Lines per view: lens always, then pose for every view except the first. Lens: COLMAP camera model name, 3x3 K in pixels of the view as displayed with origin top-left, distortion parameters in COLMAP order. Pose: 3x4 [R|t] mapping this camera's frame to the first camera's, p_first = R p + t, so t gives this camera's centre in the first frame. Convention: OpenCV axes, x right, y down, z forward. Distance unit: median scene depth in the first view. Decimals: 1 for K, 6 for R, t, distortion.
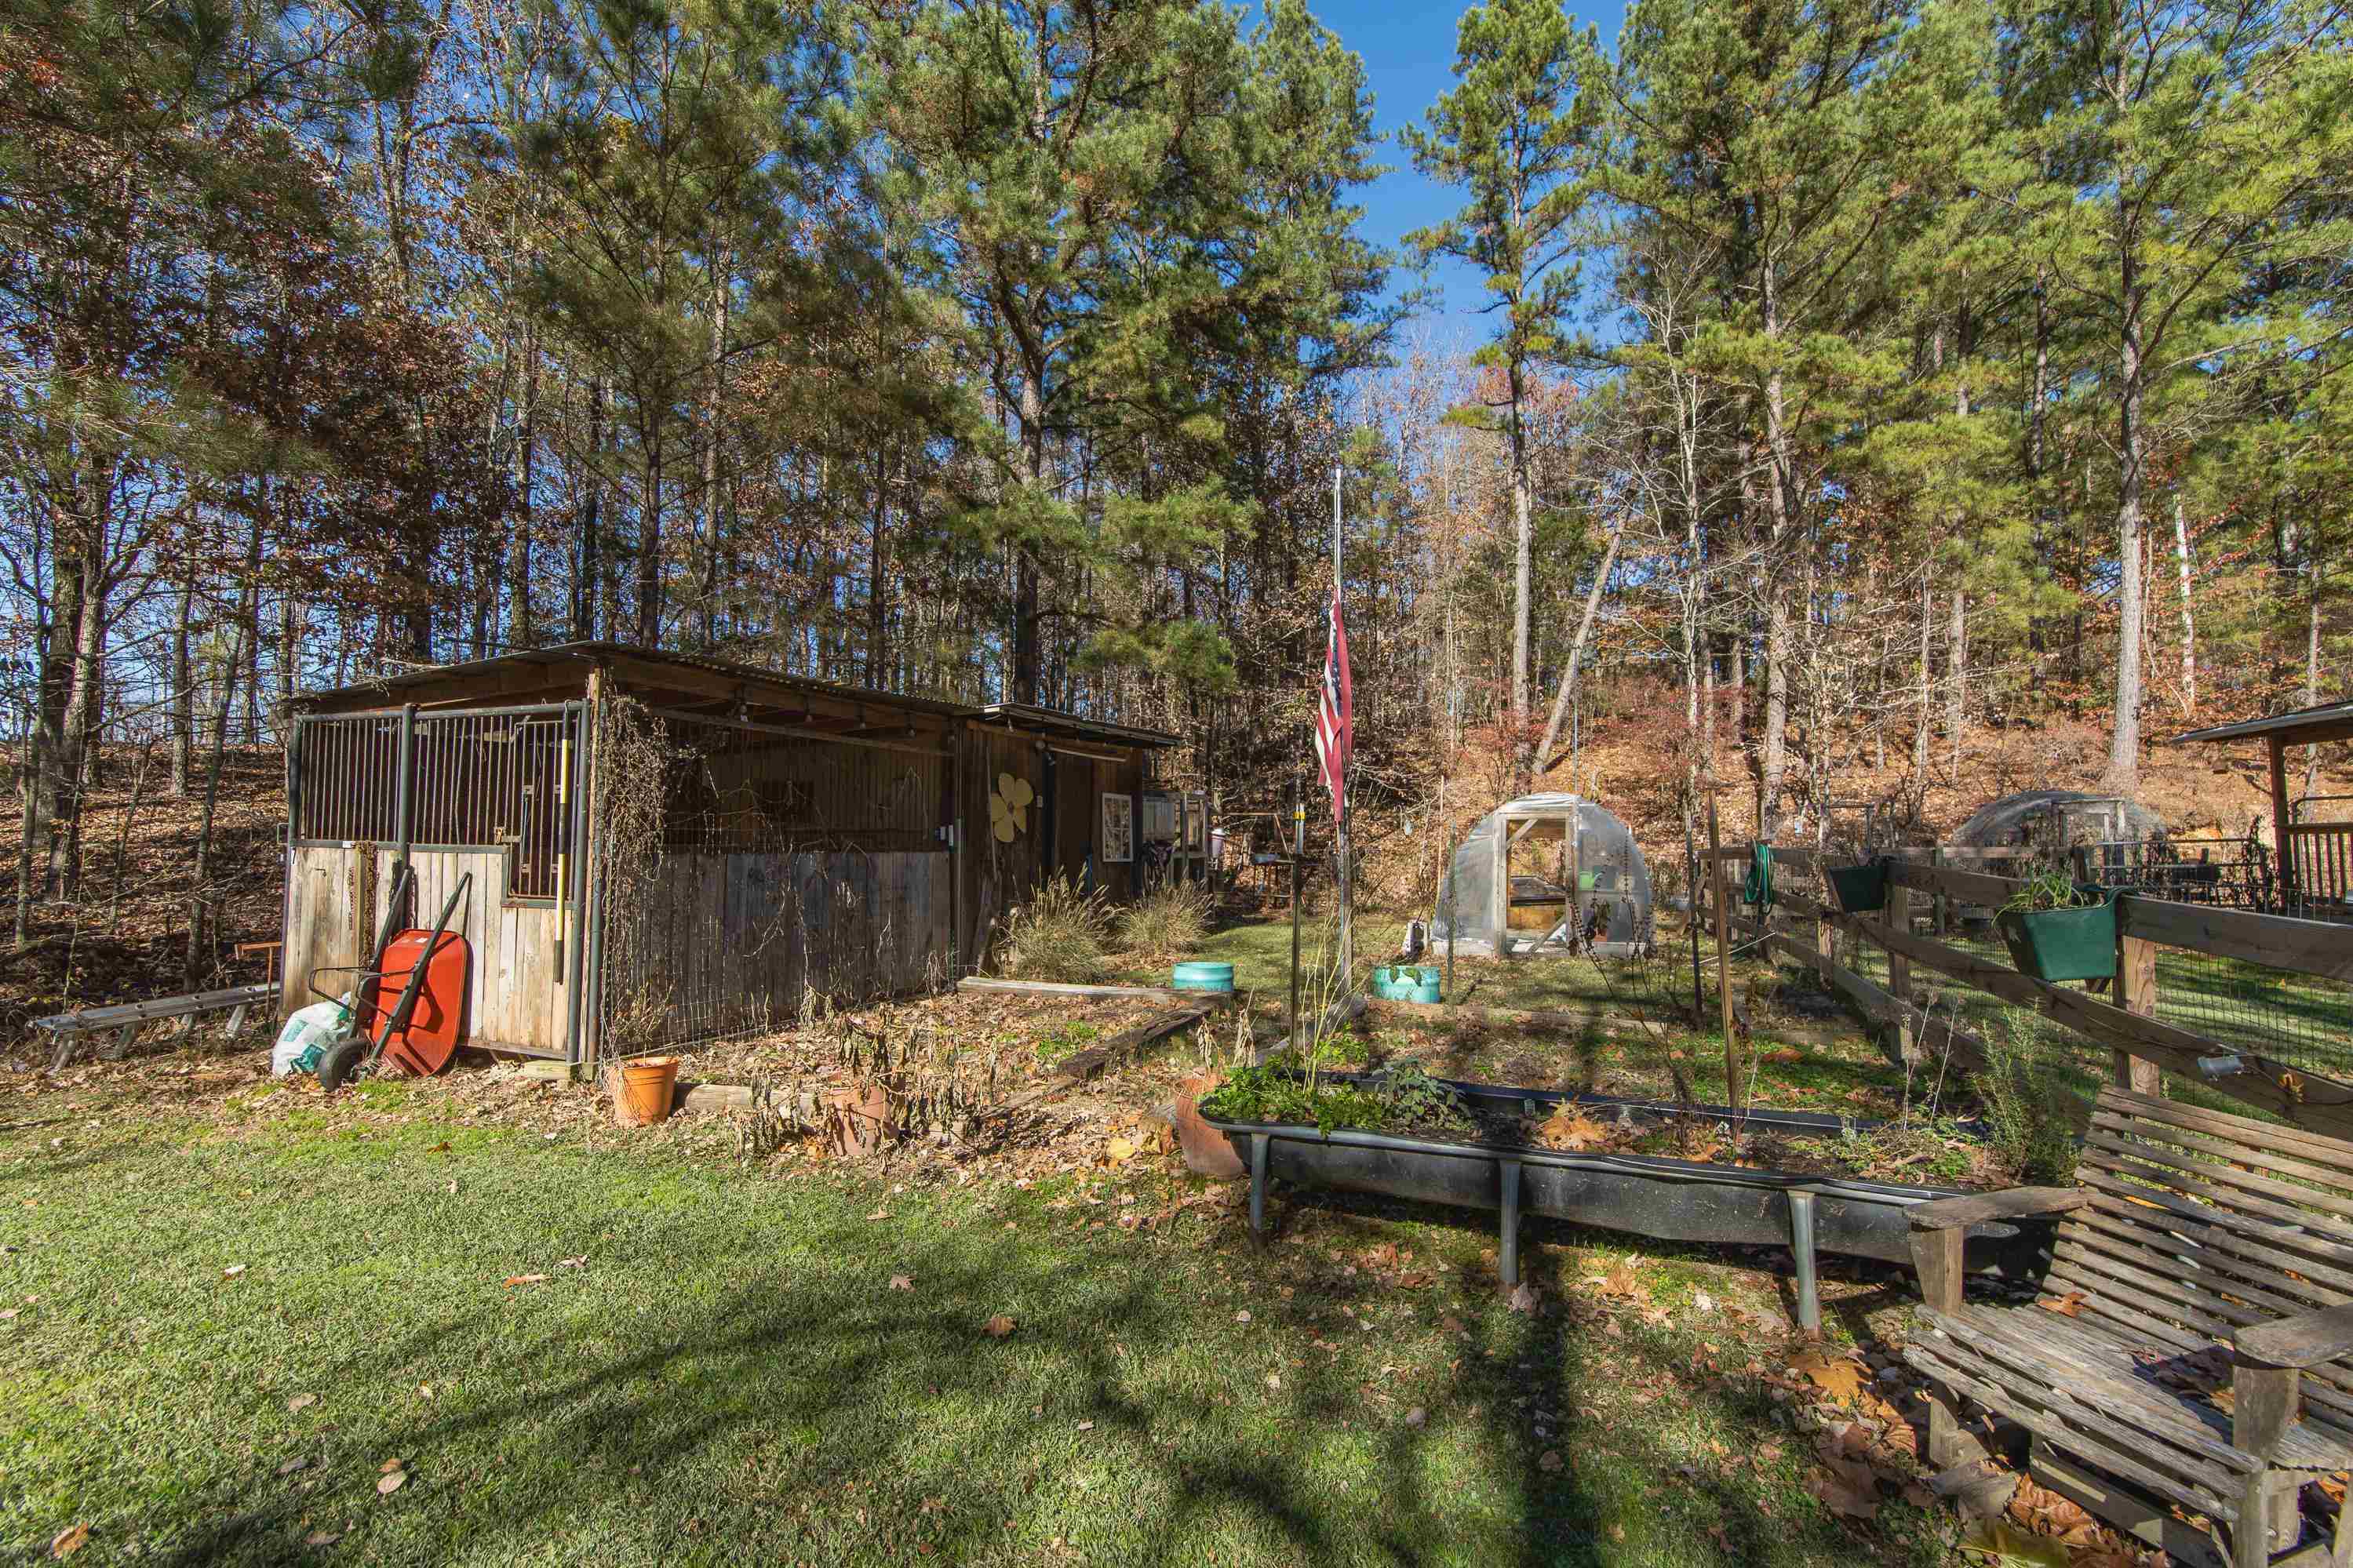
lens RADIAL K [[1061.7, 0, 1179.2], [0, 1061.7, 783.8], [0, 0, 1]] dist [0.002645, 0.000315]
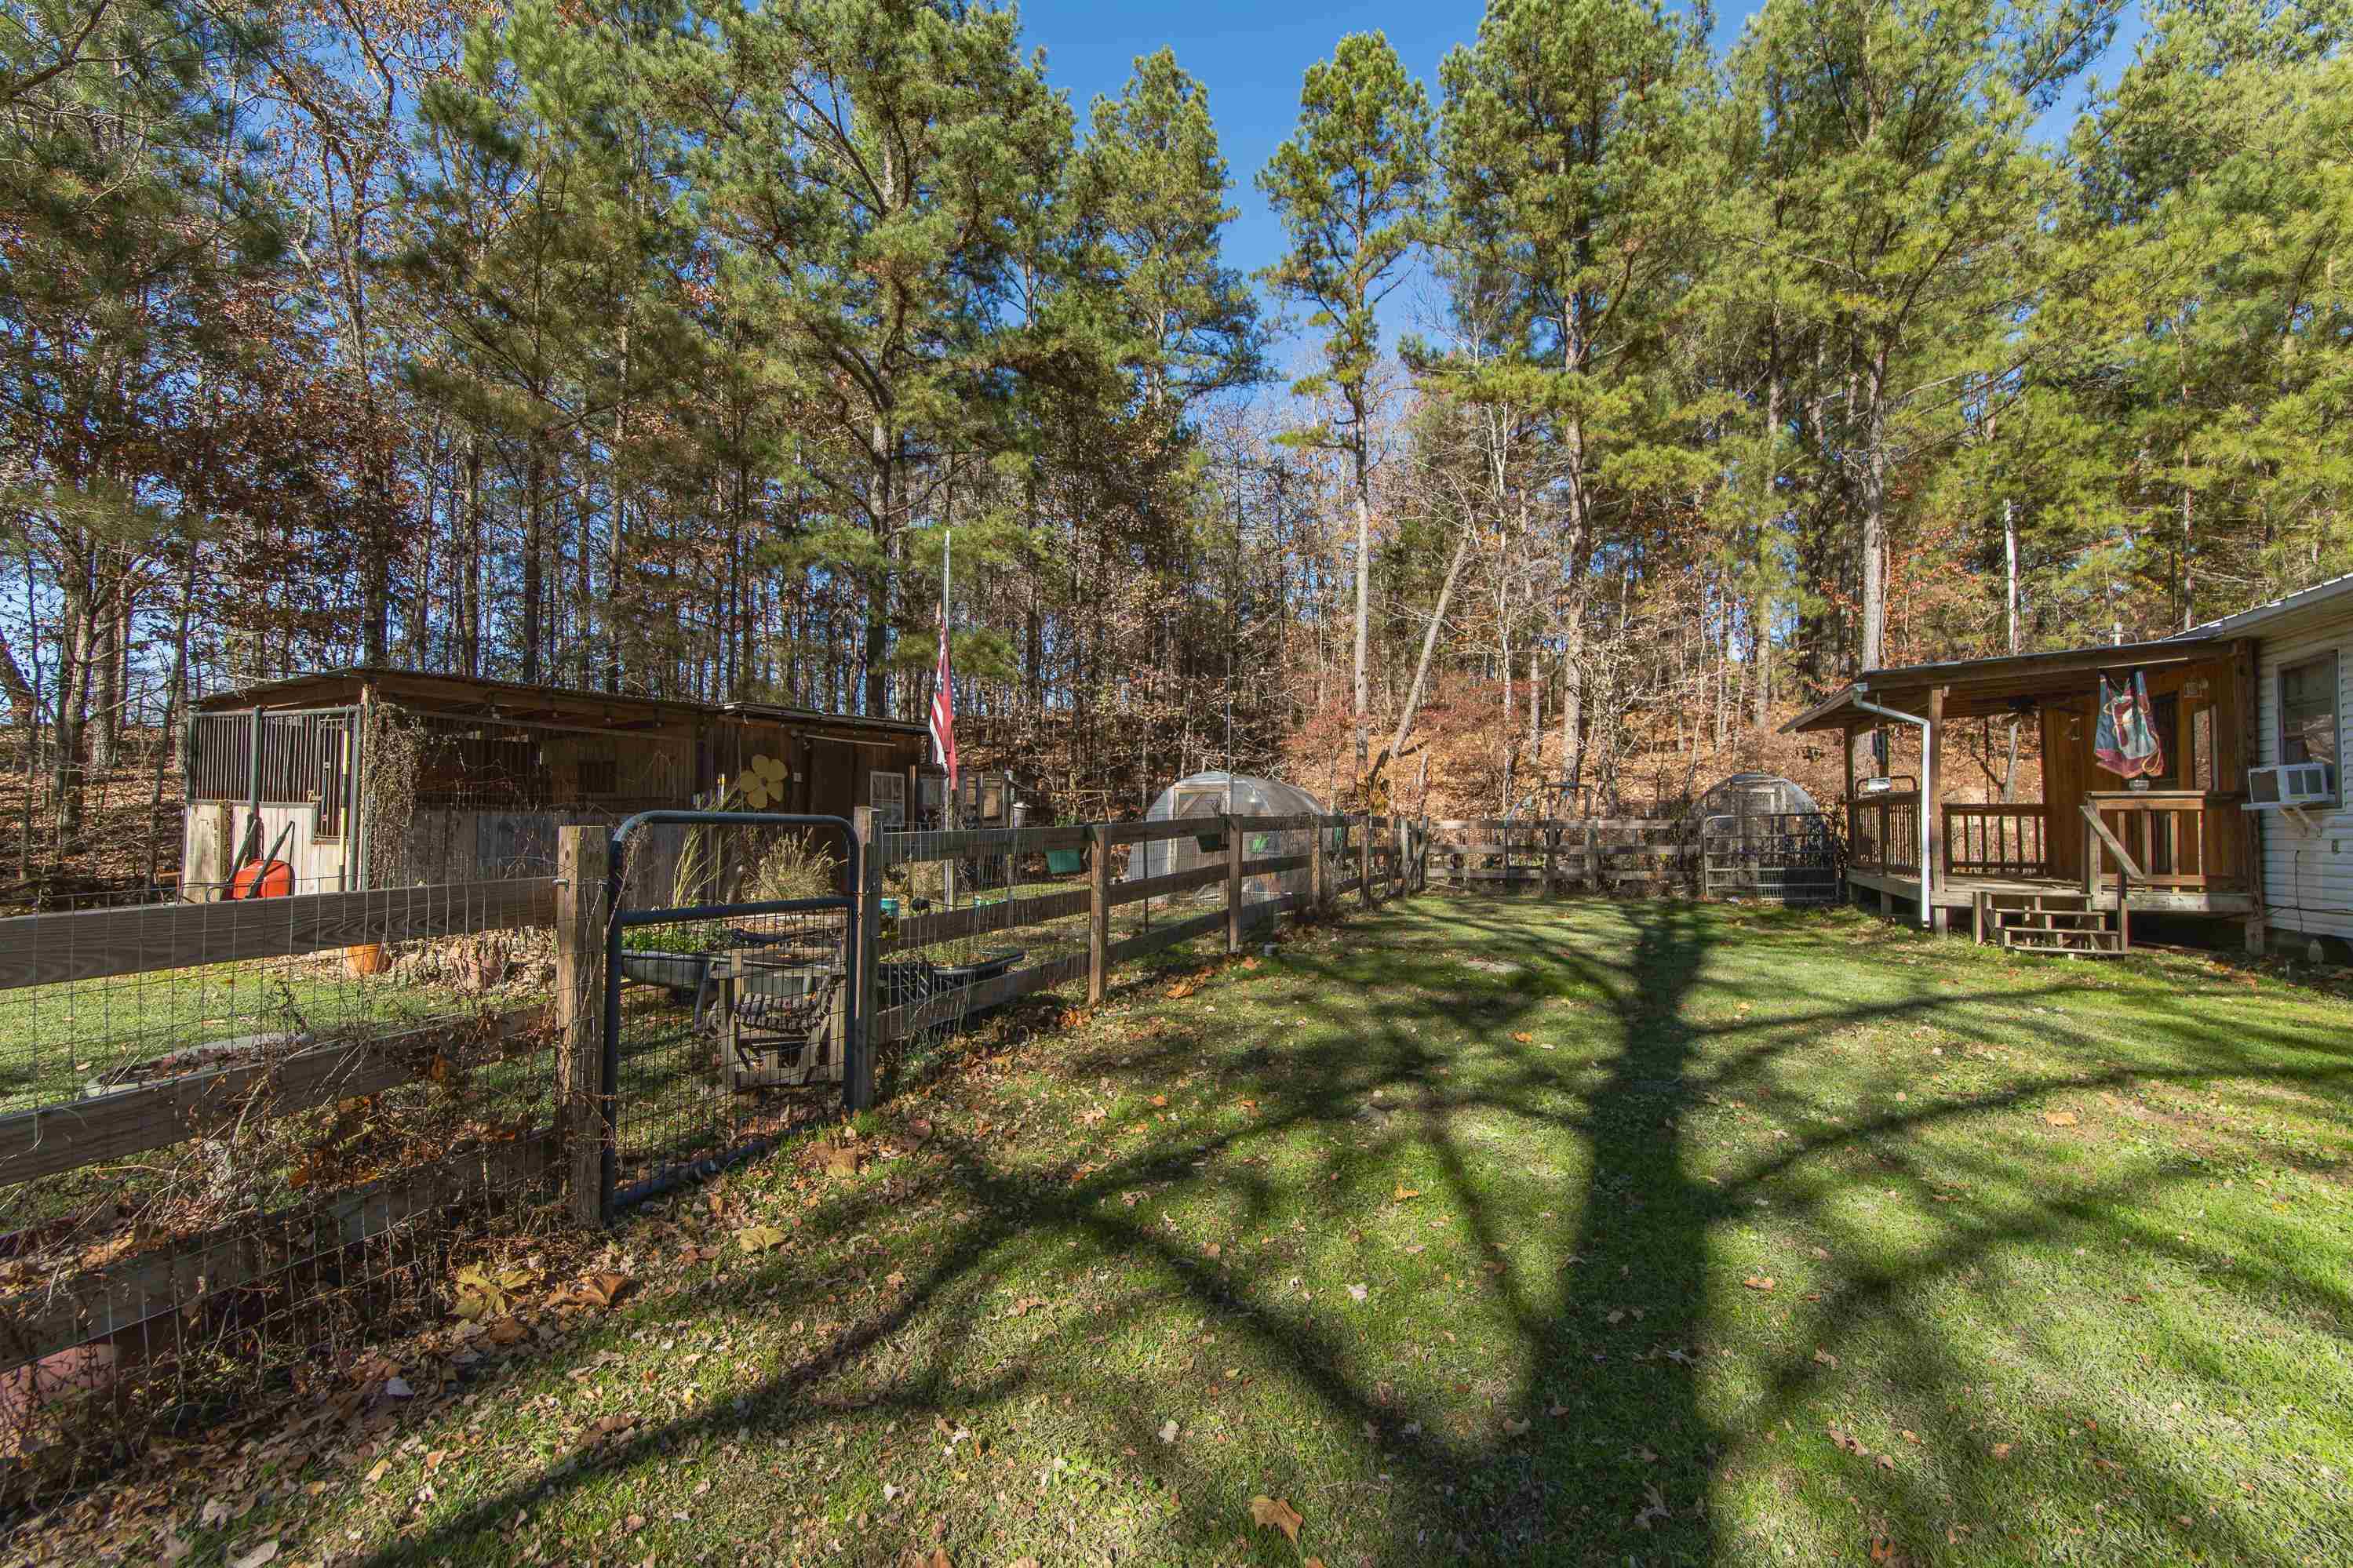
lens RADIAL K [[1061.7, 0, 1174.5], [0, 1061.7, 786.3], [0, 0, 1]] dist [0.002645, 0.000315]
pose [[0.999370, 0.004889, -0.035144, 0.548726], [-0.004216, 0.999807, 0.019206, 0.001406], [0.035231, -0.019046, 0.999198, -0.392733]]
